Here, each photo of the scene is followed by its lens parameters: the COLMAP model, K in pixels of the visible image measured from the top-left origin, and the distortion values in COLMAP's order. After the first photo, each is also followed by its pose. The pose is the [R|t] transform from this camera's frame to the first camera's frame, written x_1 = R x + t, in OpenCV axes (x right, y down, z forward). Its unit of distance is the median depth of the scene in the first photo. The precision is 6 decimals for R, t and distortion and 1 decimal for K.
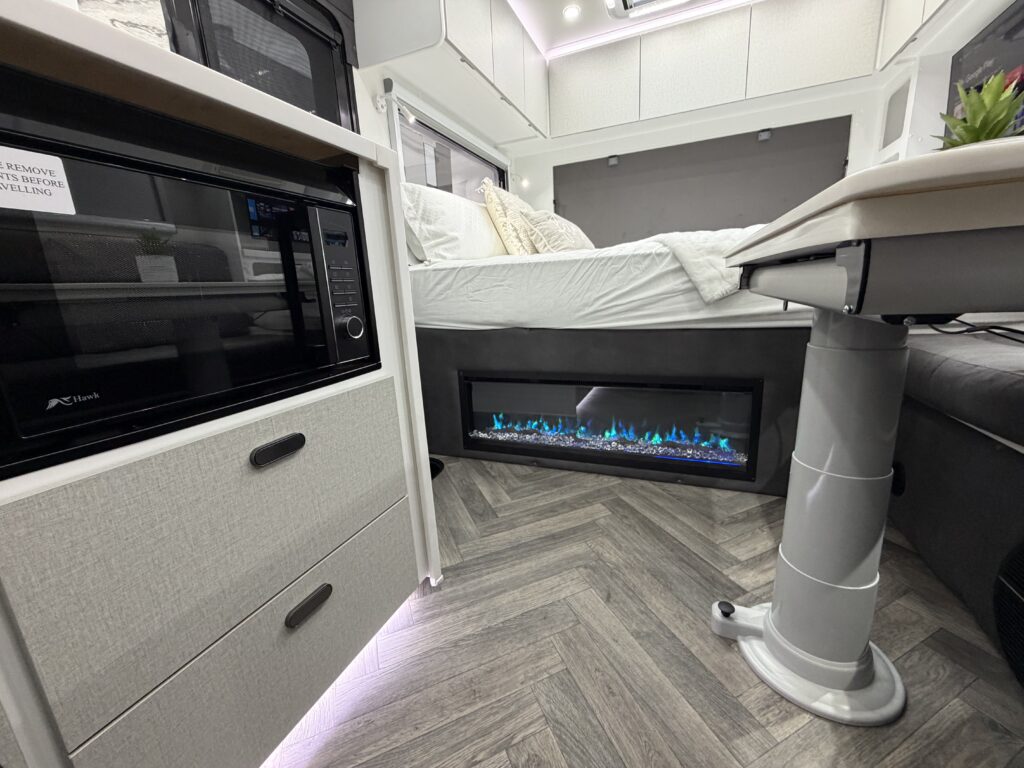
lens RADIAL K [[408.5, 0, 509.9], [0, 408.5, 383.6], [0, 0, 1]] dist [0.001001, -0.000165]
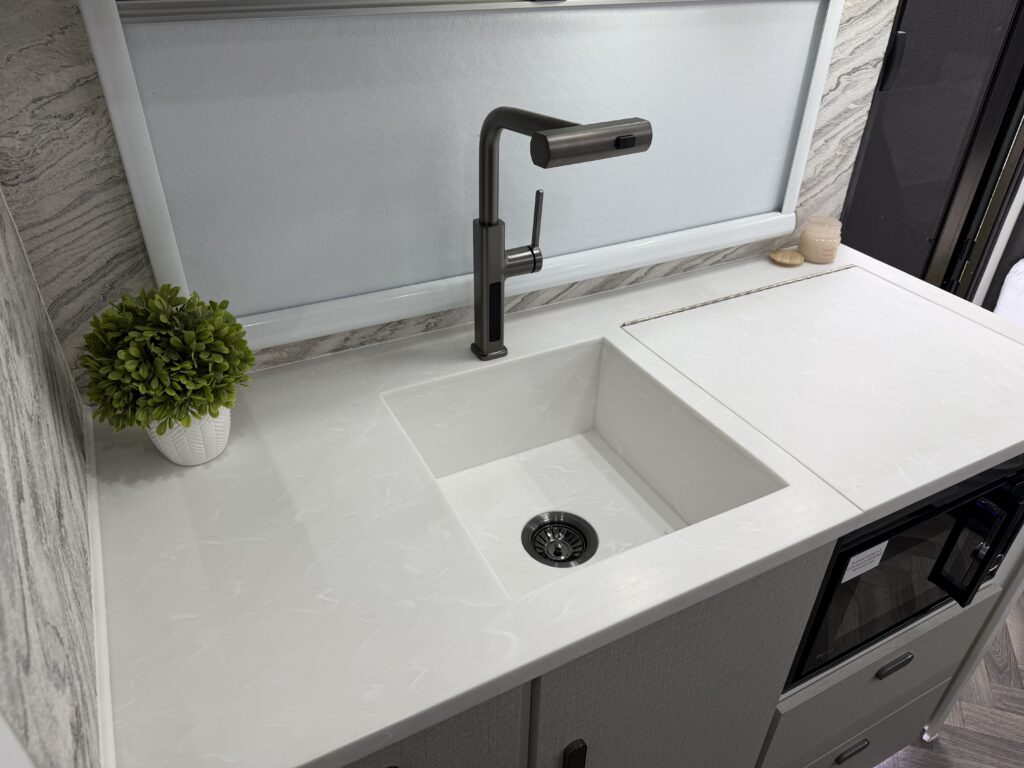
lens RADIAL K [[723.8, 0, 512.0], [0, 723.8, 384.0], [0, 0, 1]] dist [-0.005347, -0.004779]
pose [[0.762551, 0.410468, -0.500031, -0.333723], [-0.201787, 0.885285, 0.418990, -0.578155], [0.614652, -0.218601, 0.757902, -0.517057]]
